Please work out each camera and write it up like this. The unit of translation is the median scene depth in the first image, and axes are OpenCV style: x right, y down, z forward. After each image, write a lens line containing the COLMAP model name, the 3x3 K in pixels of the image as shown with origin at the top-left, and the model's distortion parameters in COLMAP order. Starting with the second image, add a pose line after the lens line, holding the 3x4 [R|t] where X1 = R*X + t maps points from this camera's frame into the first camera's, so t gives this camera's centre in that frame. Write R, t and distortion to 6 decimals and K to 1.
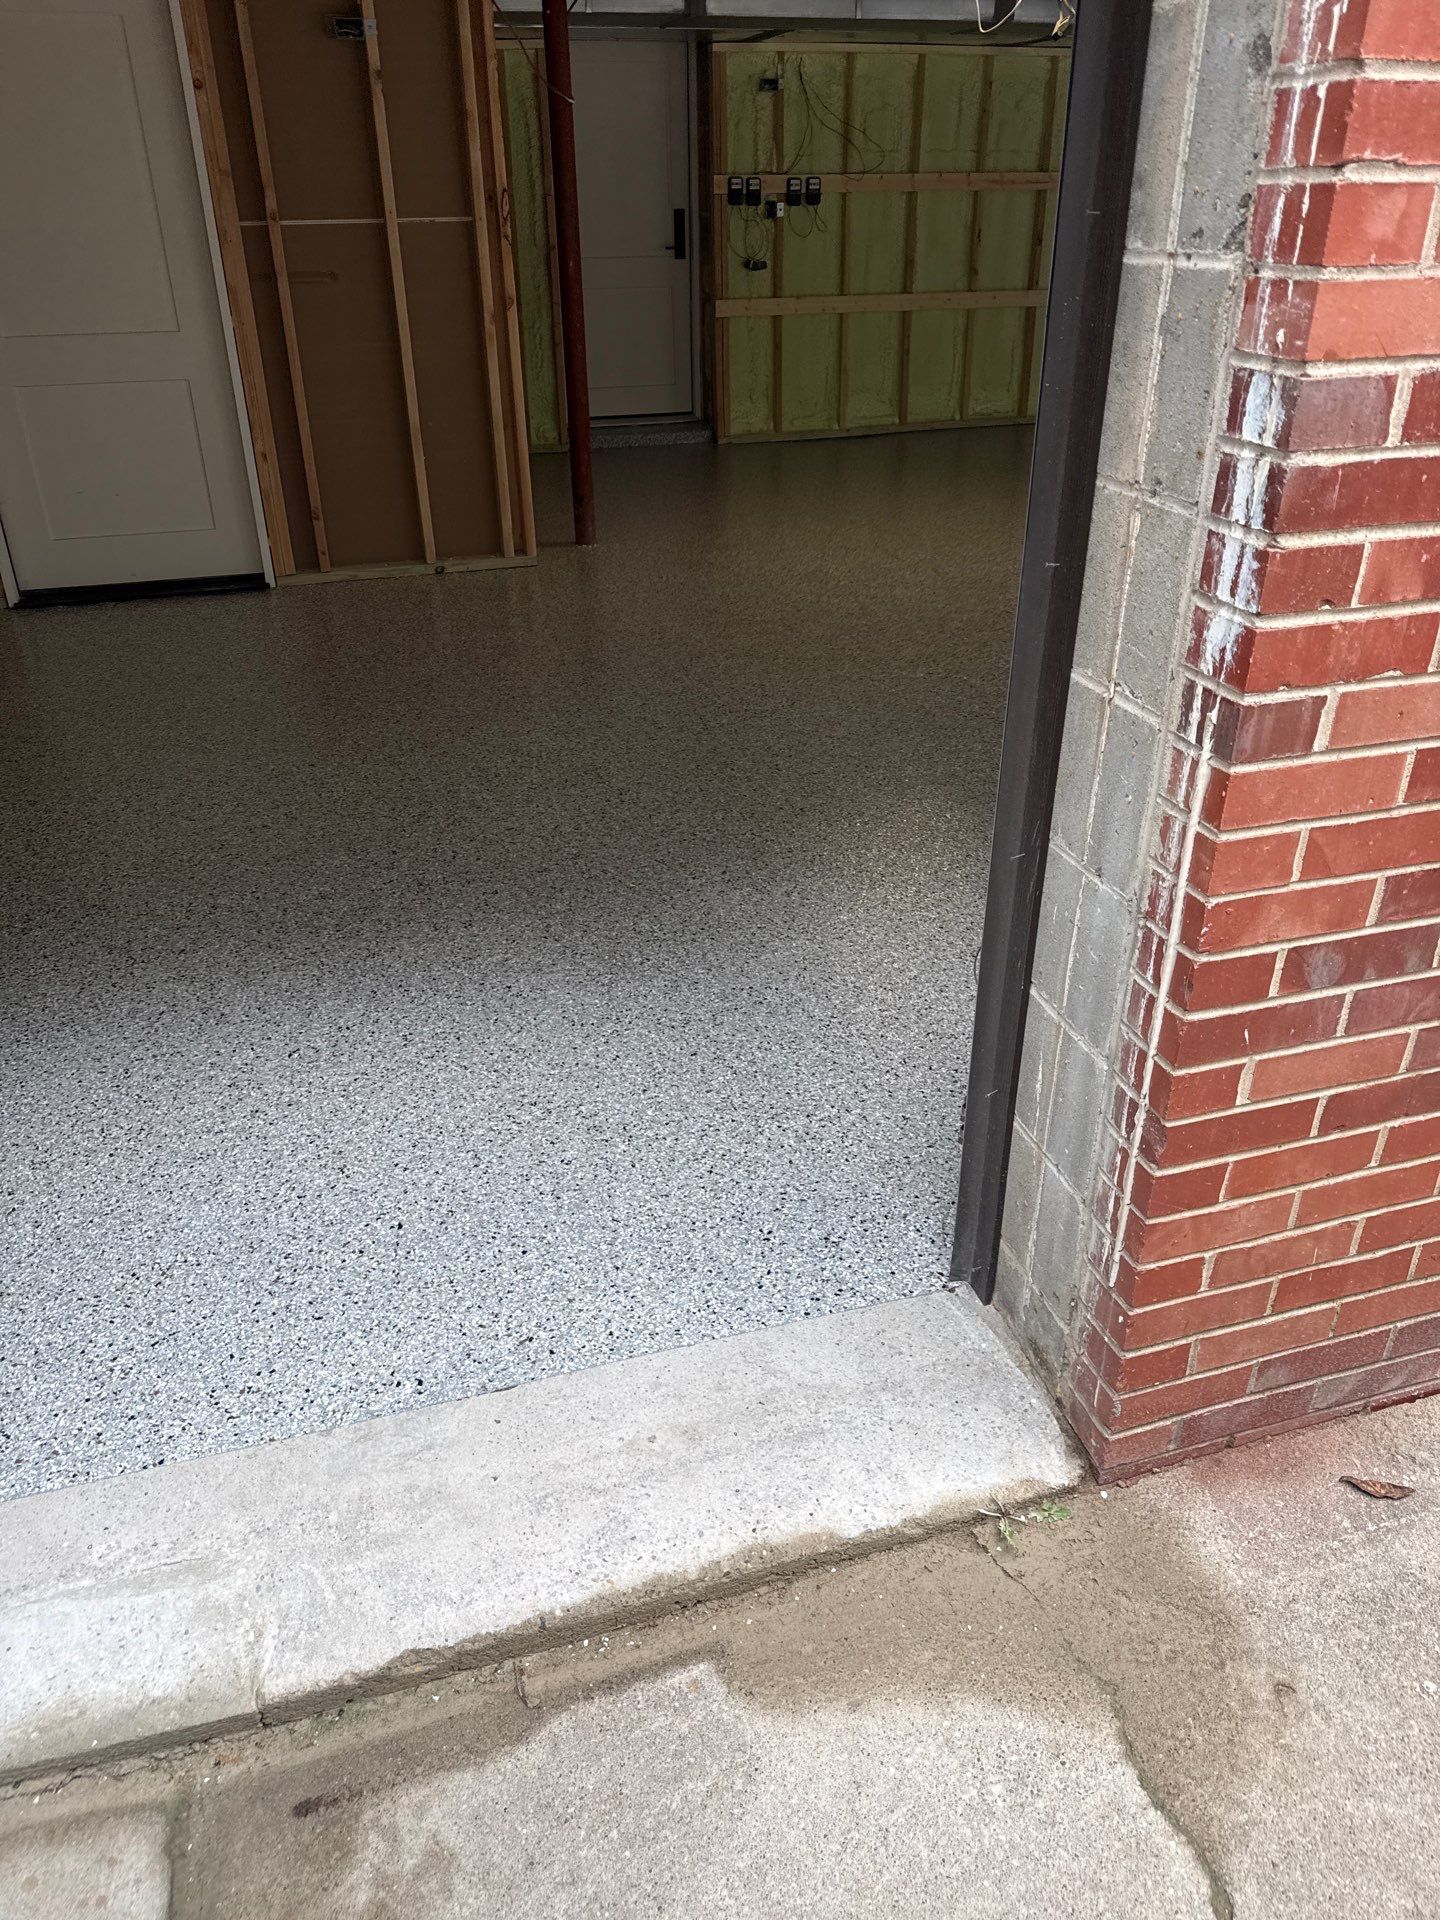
lens RADIAL K [[1330.6, 0, 715.8], [0, 1330.6, 900.8], [0, 0, 1]] dist [0.090191, -0.102263]
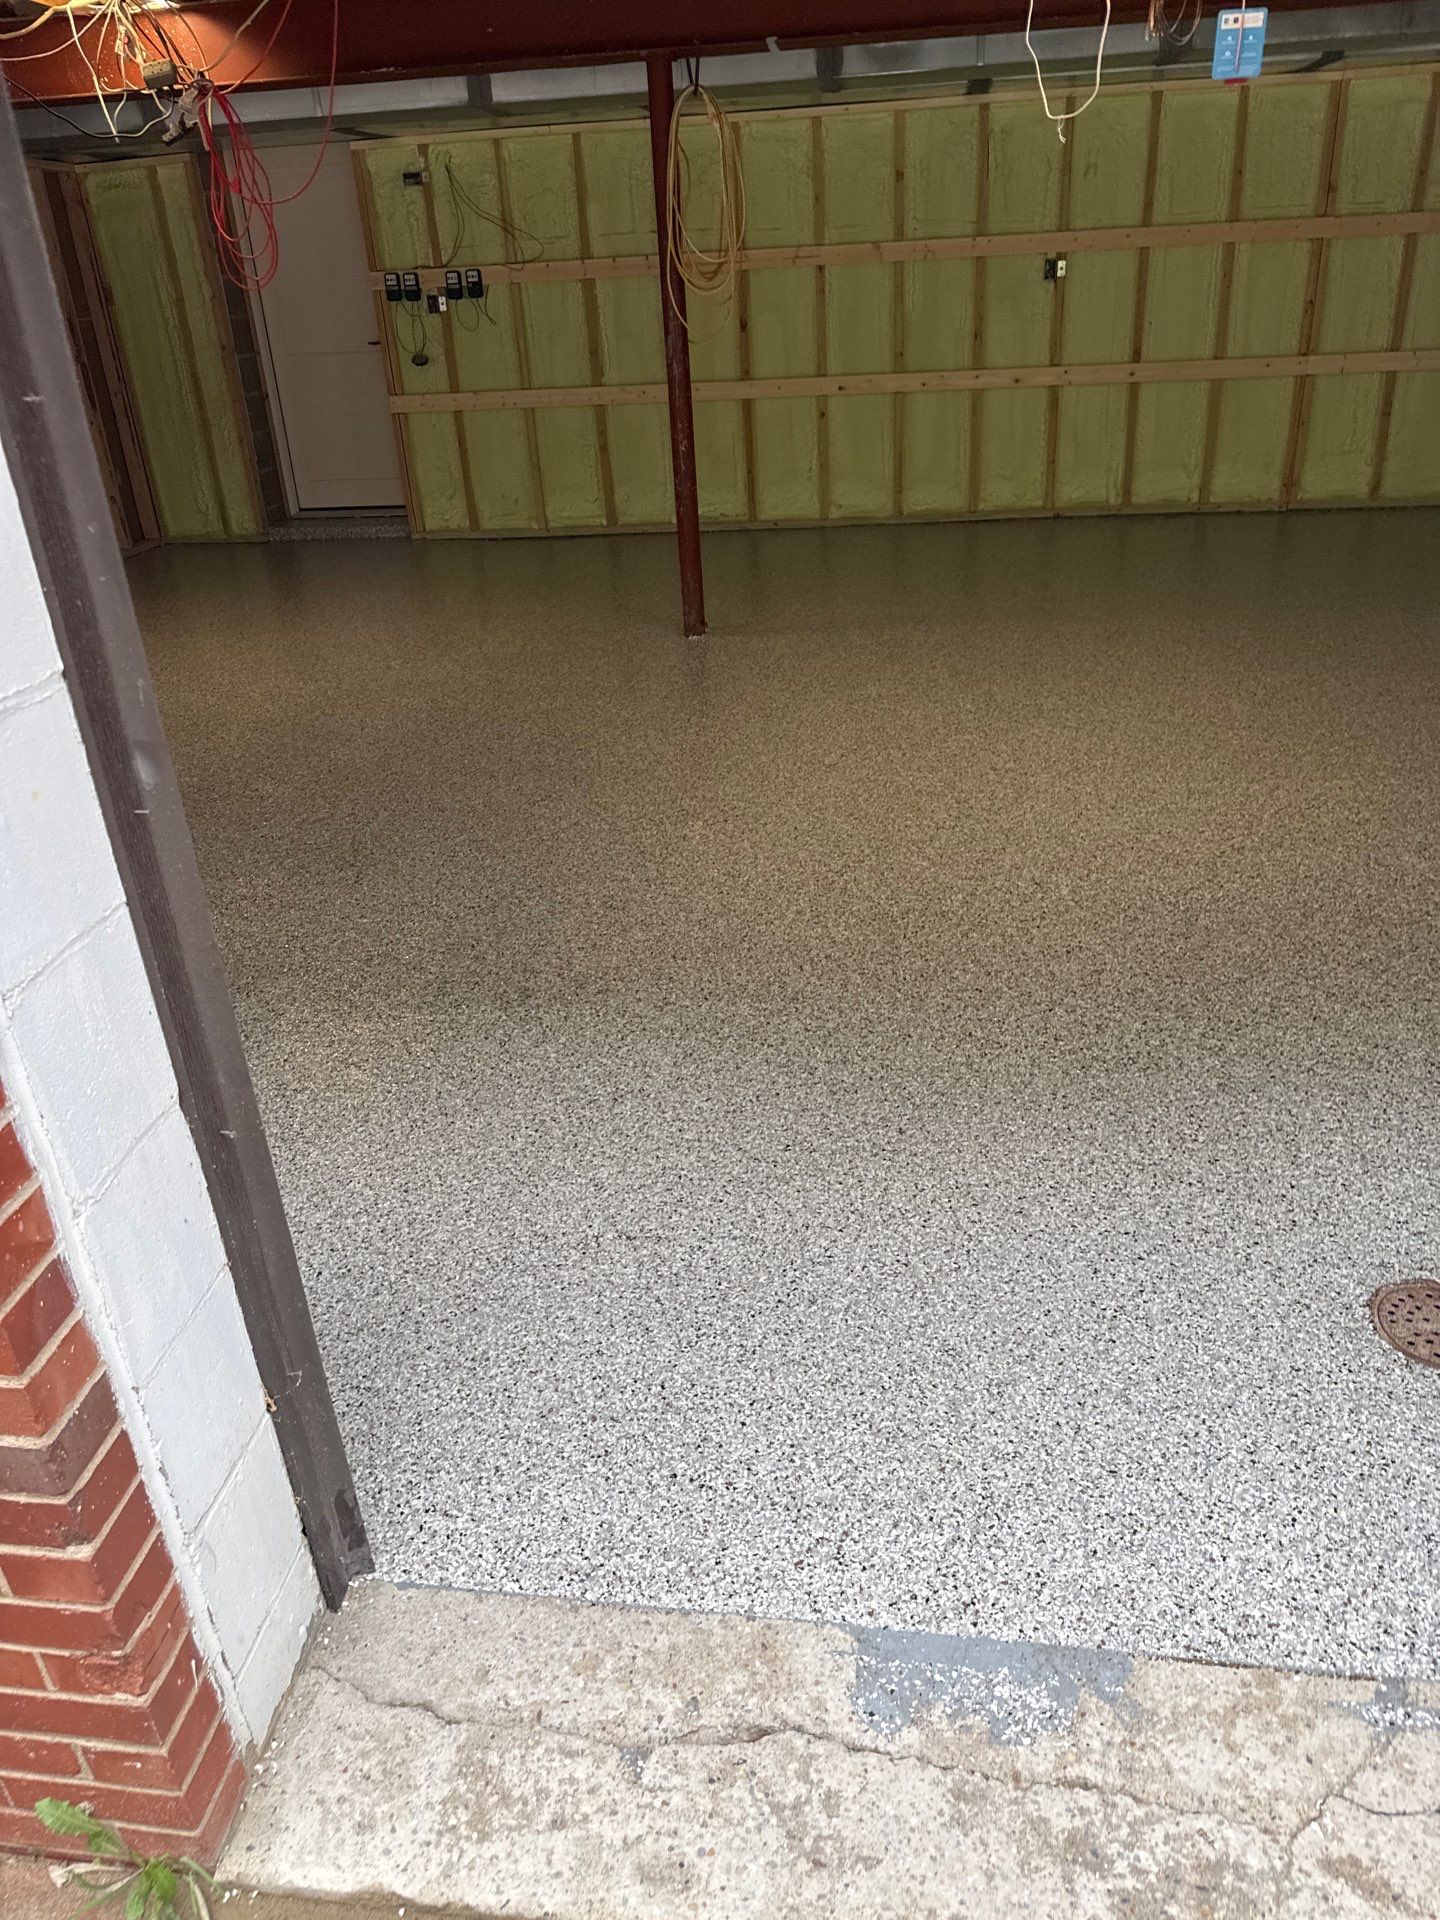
lens RADIAL K [[1360.0, 0, 738.9], [0, 1360.0, 970.6], [0, 0, 1]] dist [0.002007, -0.008814]
pose [[0.912008, 0.153798, -0.380246, 0.664642], [-0.151986, 0.987763, 0.034985, -0.104897], [0.380974, 0.025885, 0.924223, 0.192287]]
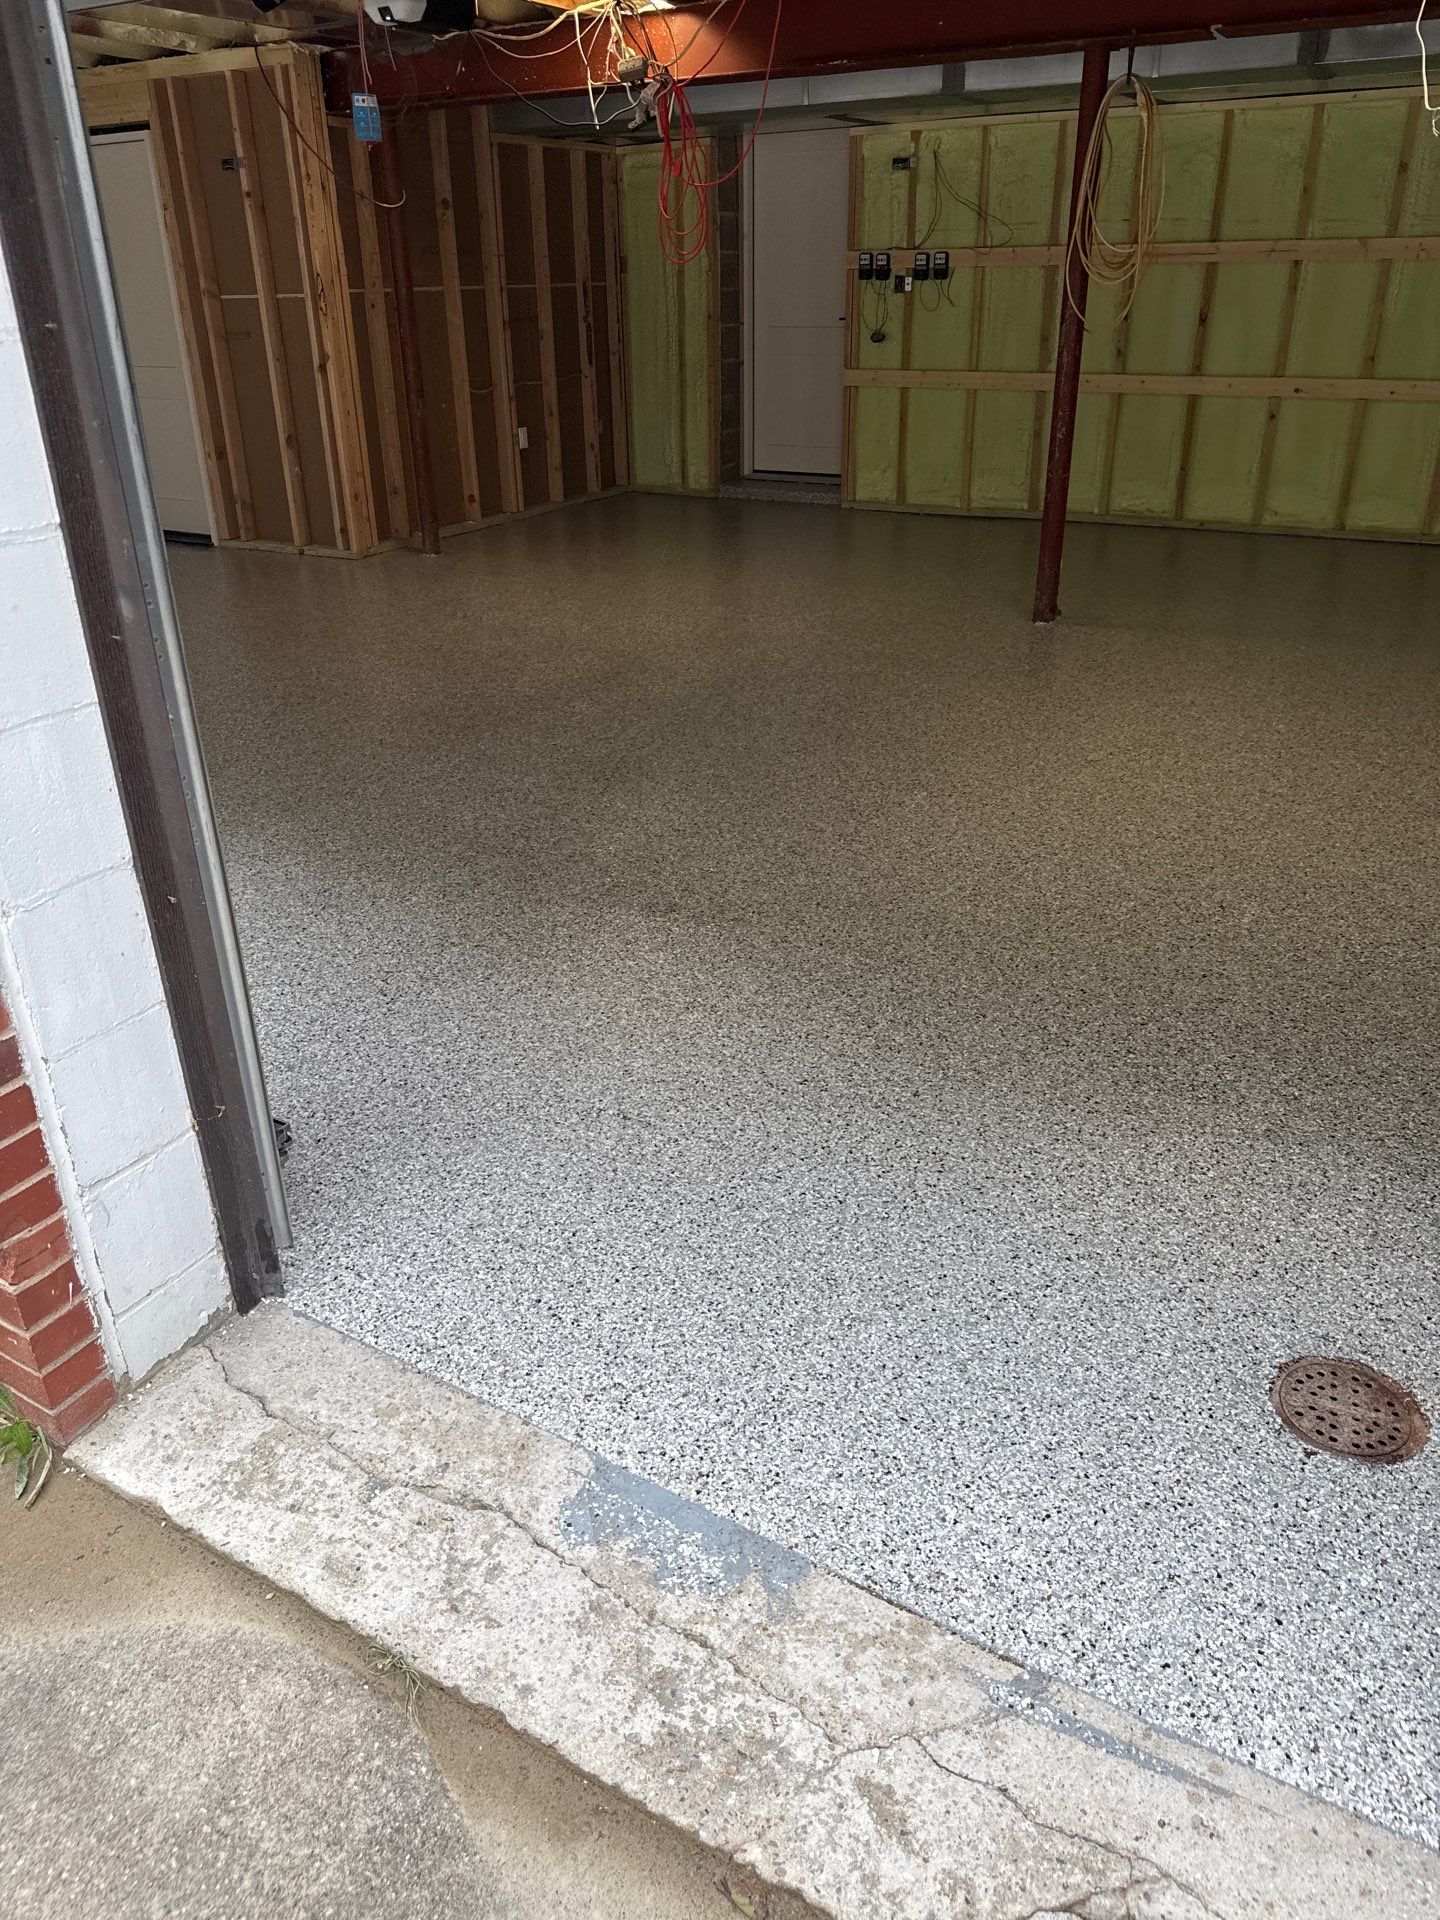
lens RADIAL K [[1365.4, 0, 714.9], [0, 1365.4, 951.3], [0, 0, 1]] dist [0.004846, -0.012597]
pose [[0.680276, 0.321663, -0.658603, 0.754158], [-0.330595, 0.936620, 0.115972, -0.116224], [0.654165, 0.138838, 0.743500, 0.219265]]
